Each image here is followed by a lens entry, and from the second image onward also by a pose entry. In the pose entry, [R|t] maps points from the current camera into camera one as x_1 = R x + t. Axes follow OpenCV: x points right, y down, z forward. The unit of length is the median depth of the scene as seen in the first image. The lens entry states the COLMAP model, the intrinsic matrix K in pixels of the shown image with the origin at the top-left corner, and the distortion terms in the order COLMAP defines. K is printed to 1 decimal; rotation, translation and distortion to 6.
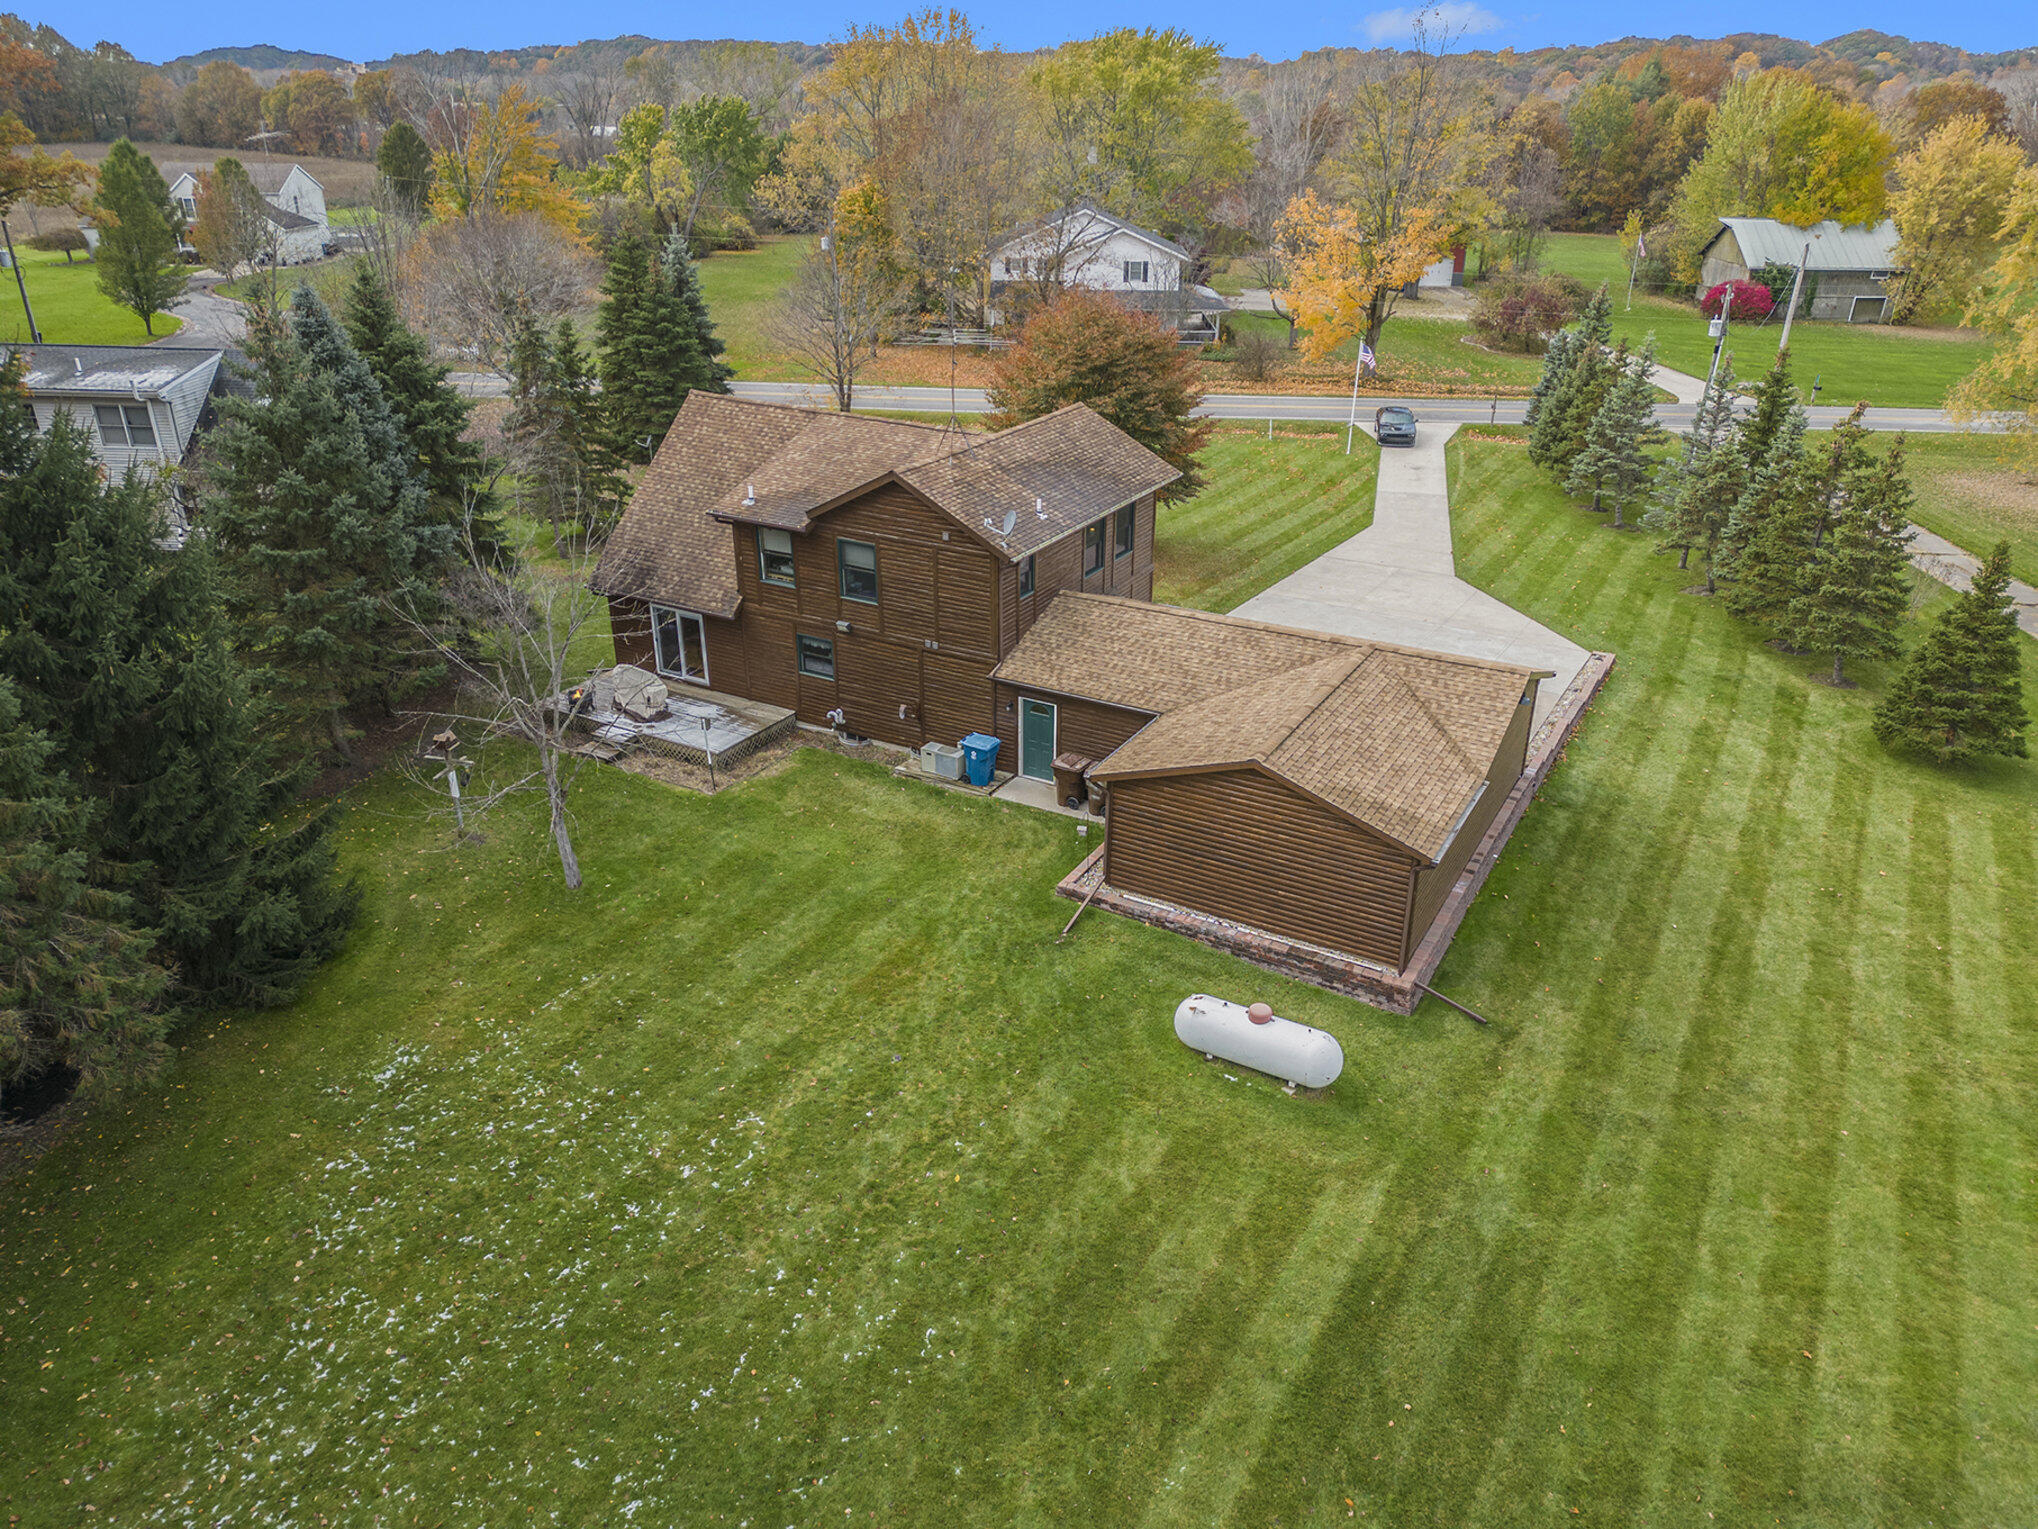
lens RADIAL K [[1406.7, 0, 1024.0], [0, 1406.7, 758.5], [0, 0, 1]] dist [0.104163, -0.112675]
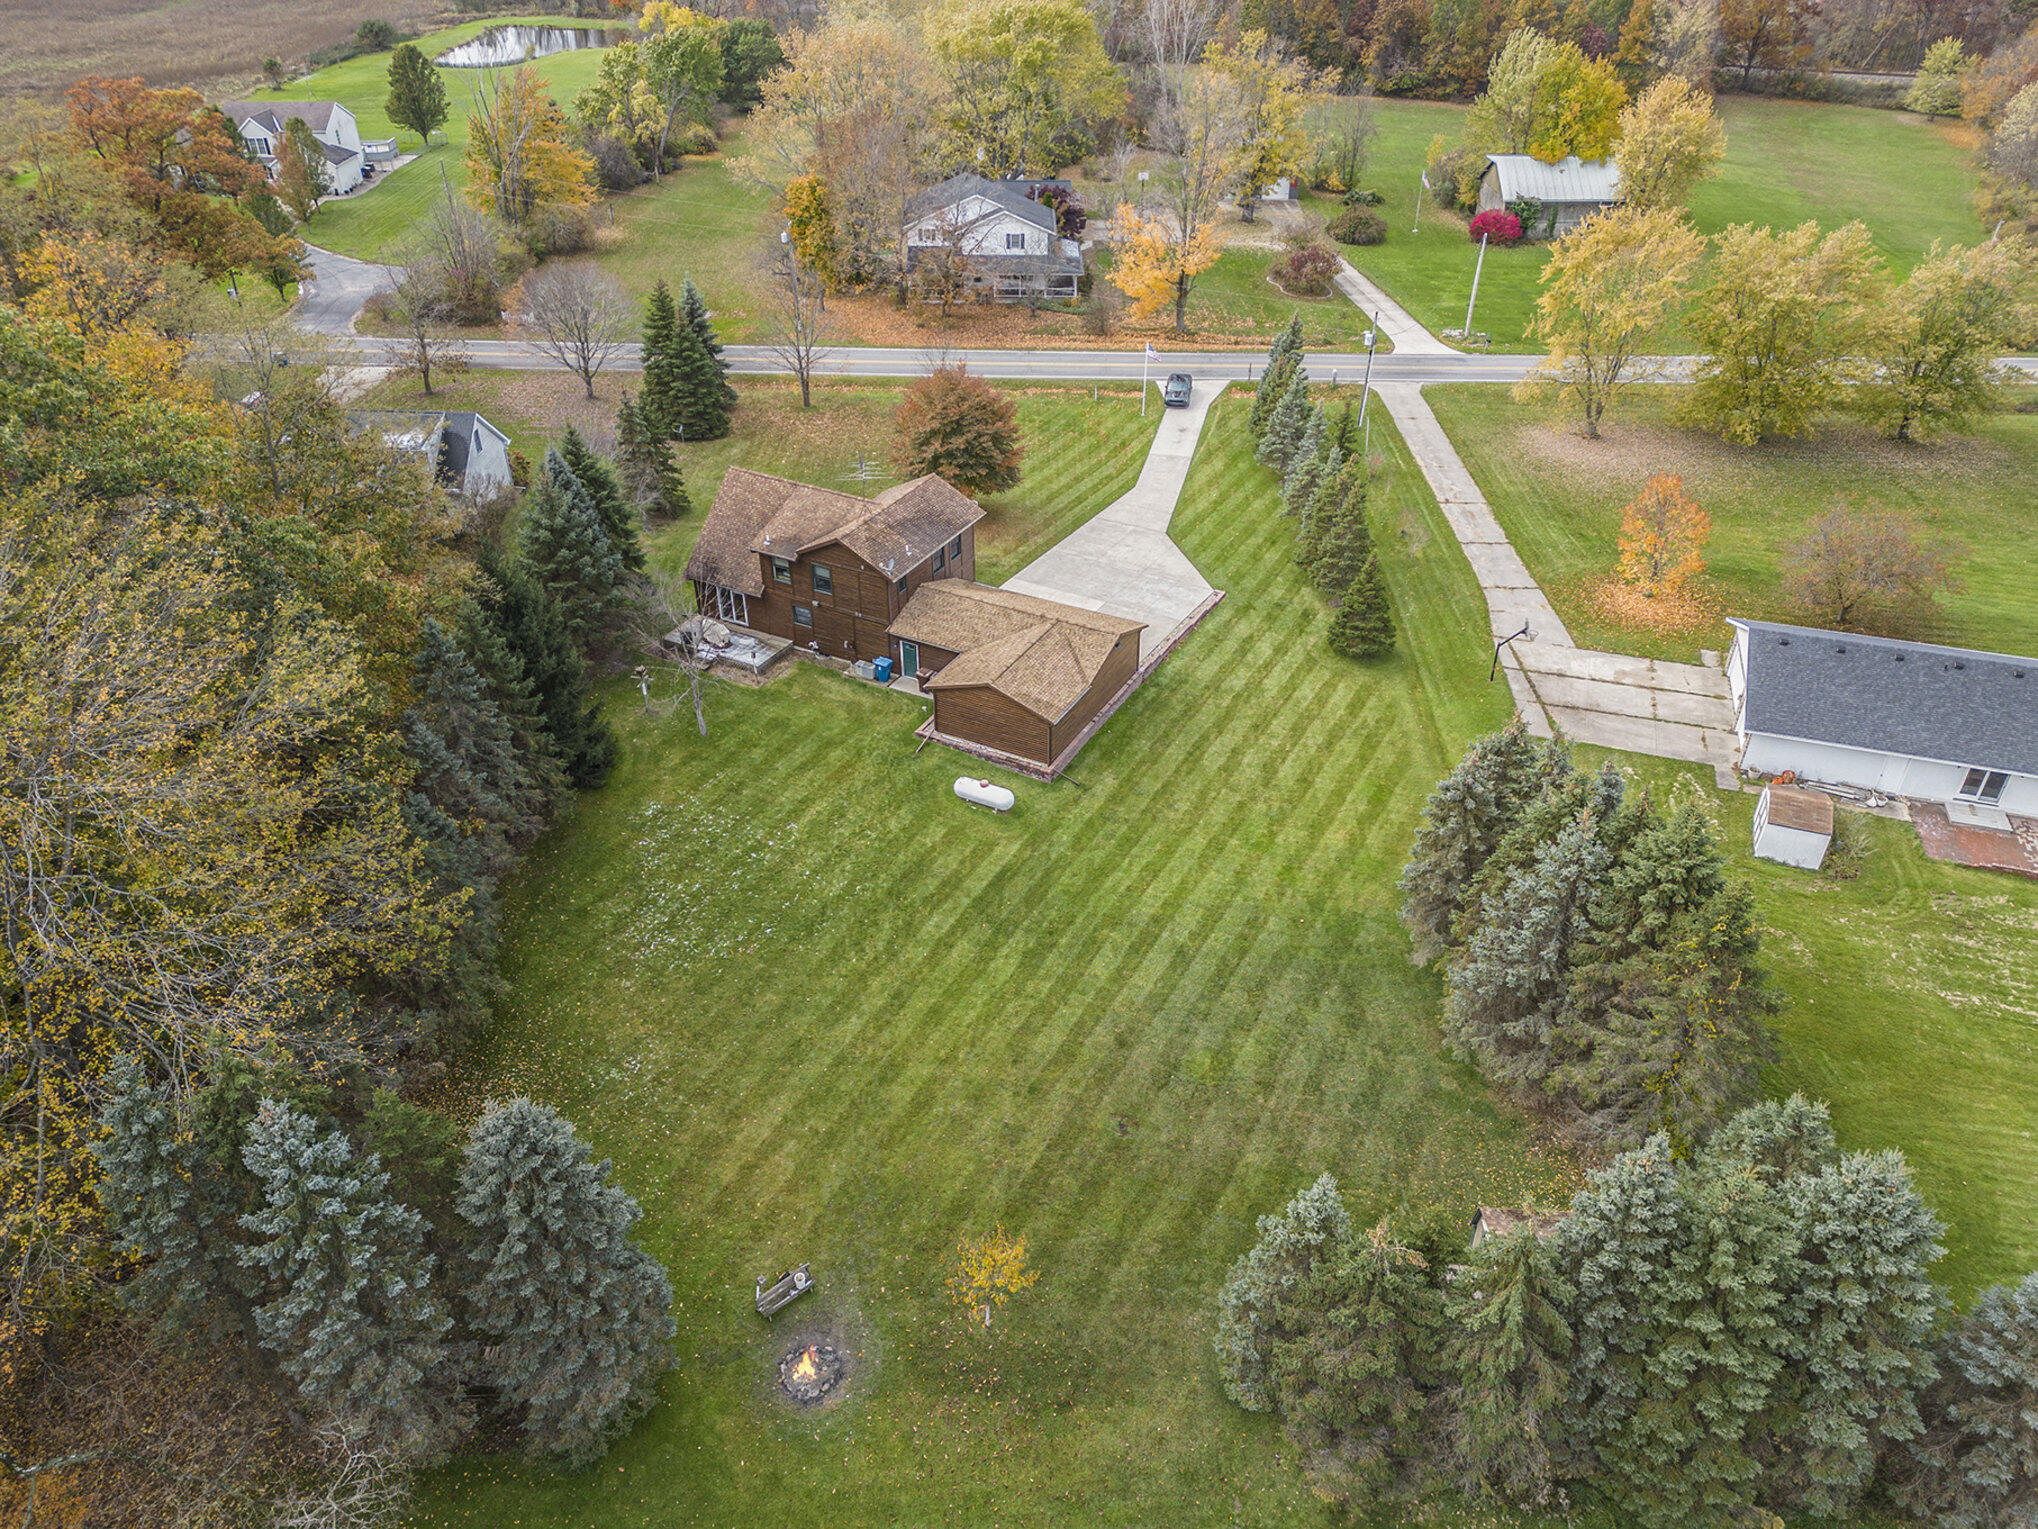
lens RADIAL K [[1406.7, 0, 1024.0], [0, 1406.7, 758.5], [0, 0, 1]] dist [0.104163, -0.112675]
pose [[0.999575, -0.018843, 0.022241, 0.132555], [0.015109, 0.987401, 0.157515, -0.199479], [-0.024929, -0.157112, 0.987266, -1.136246]]
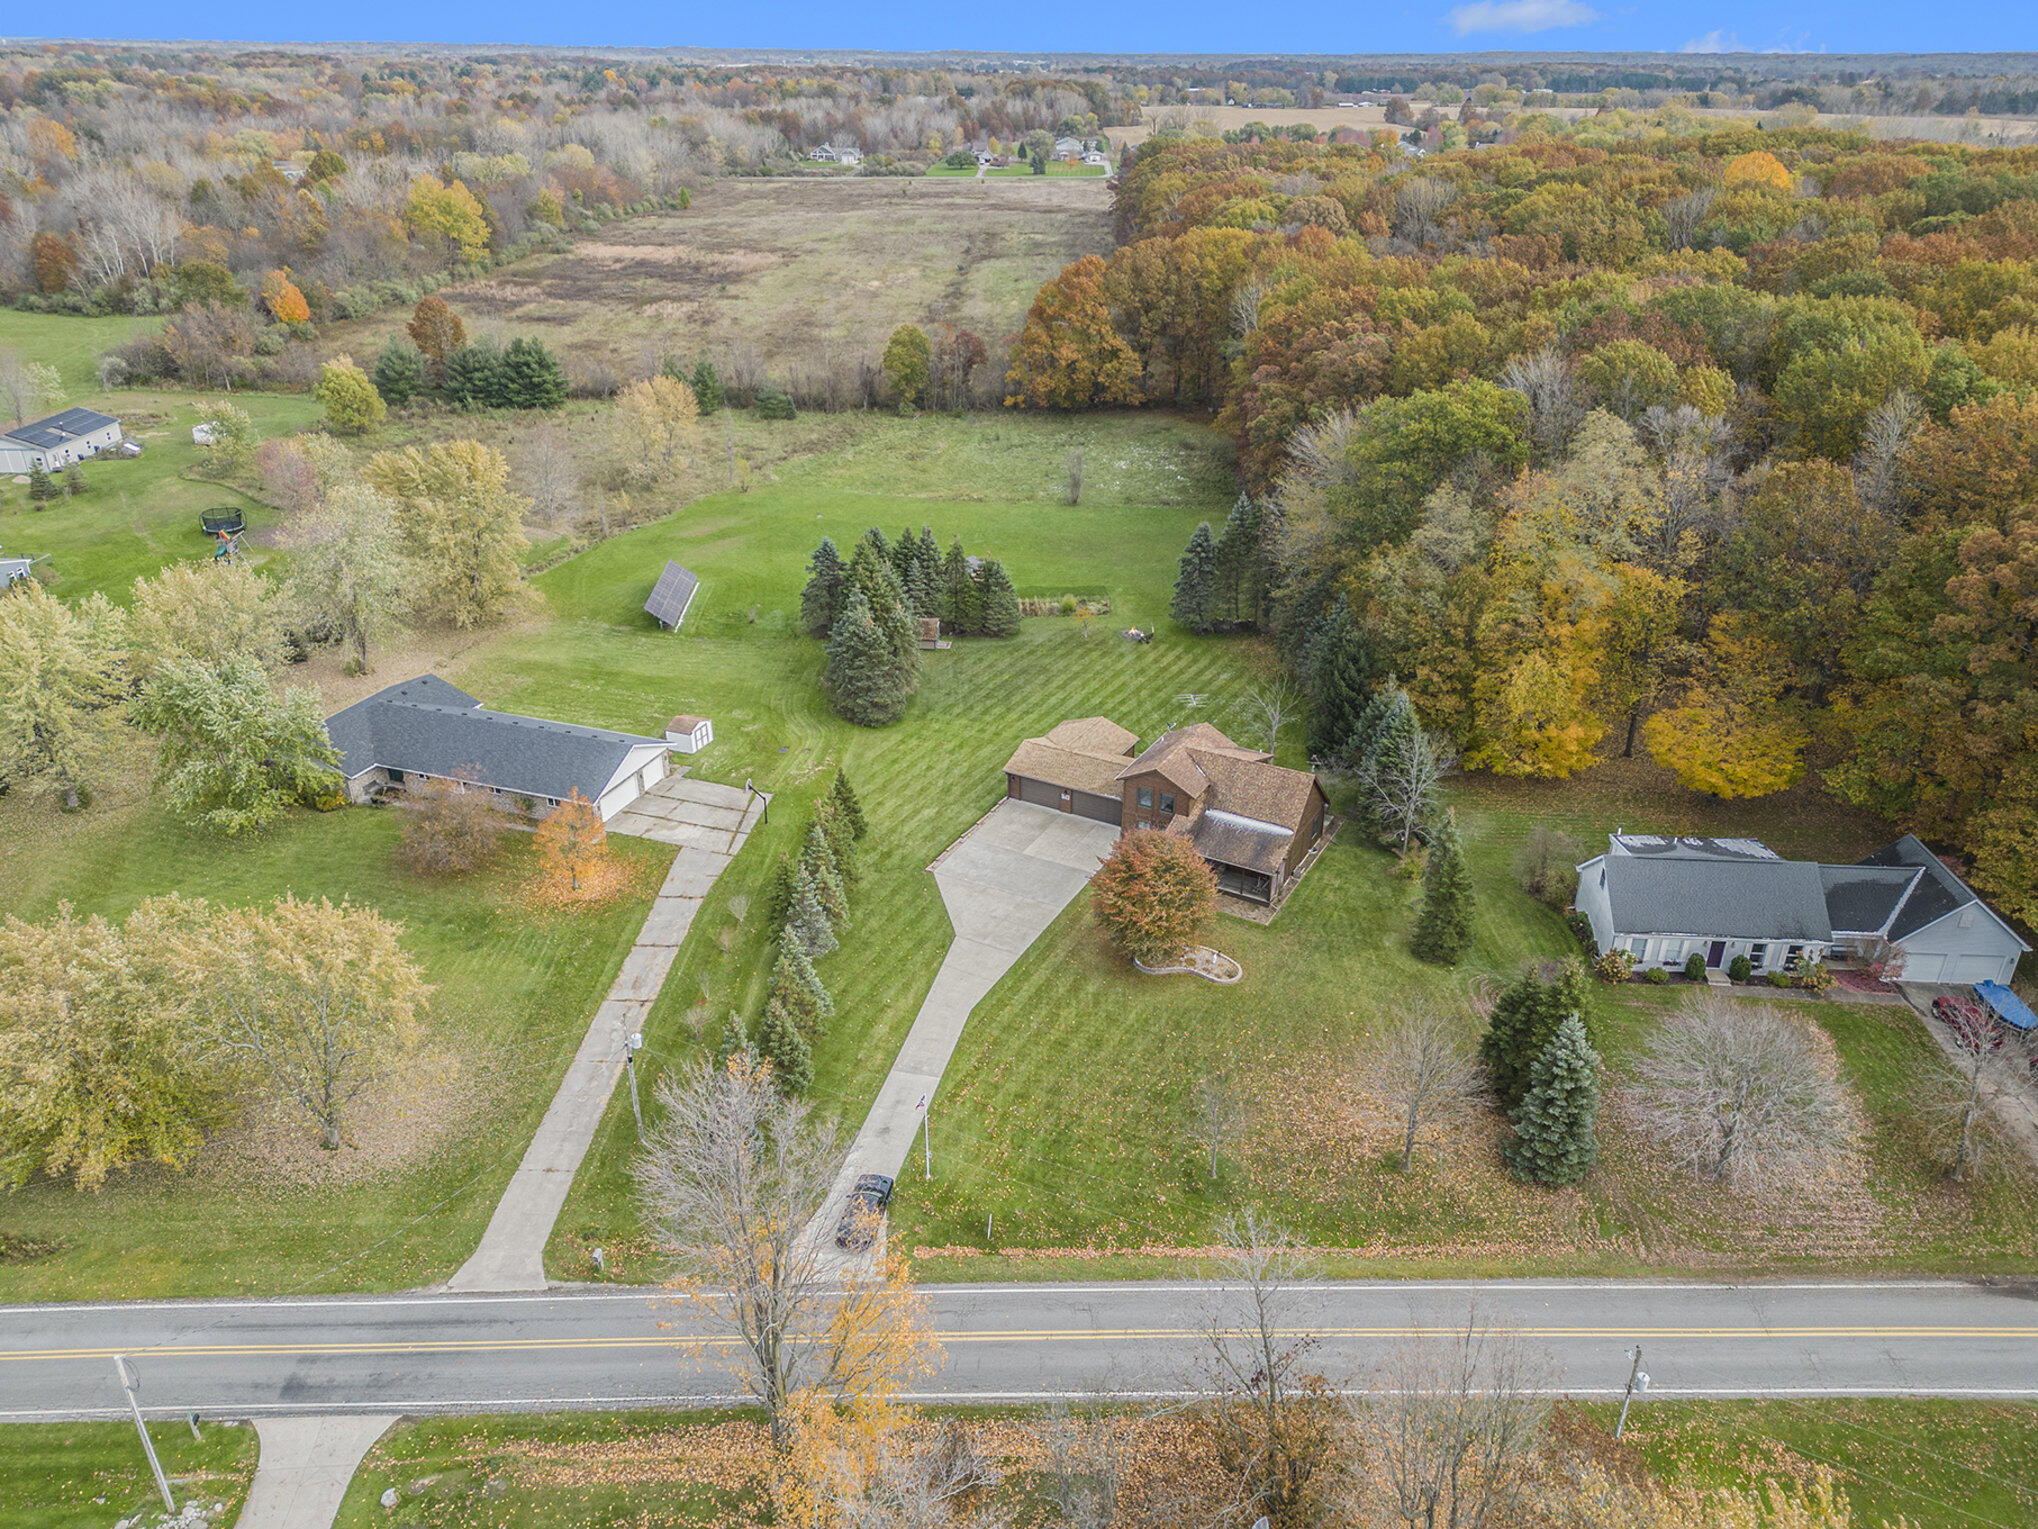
lens RADIAL K [[1406.7, 0, 1024.0], [0, 1406.7, 758.5], [0, 0, 1]] dist [0.104163, -0.112675]
pose [[-0.999976, -0.005023, -0.004739, 0.345880], [-0.006835, 0.622705, 0.782426, -2.653351], [-0.000979, 0.782440, -0.622725, 3.066929]]
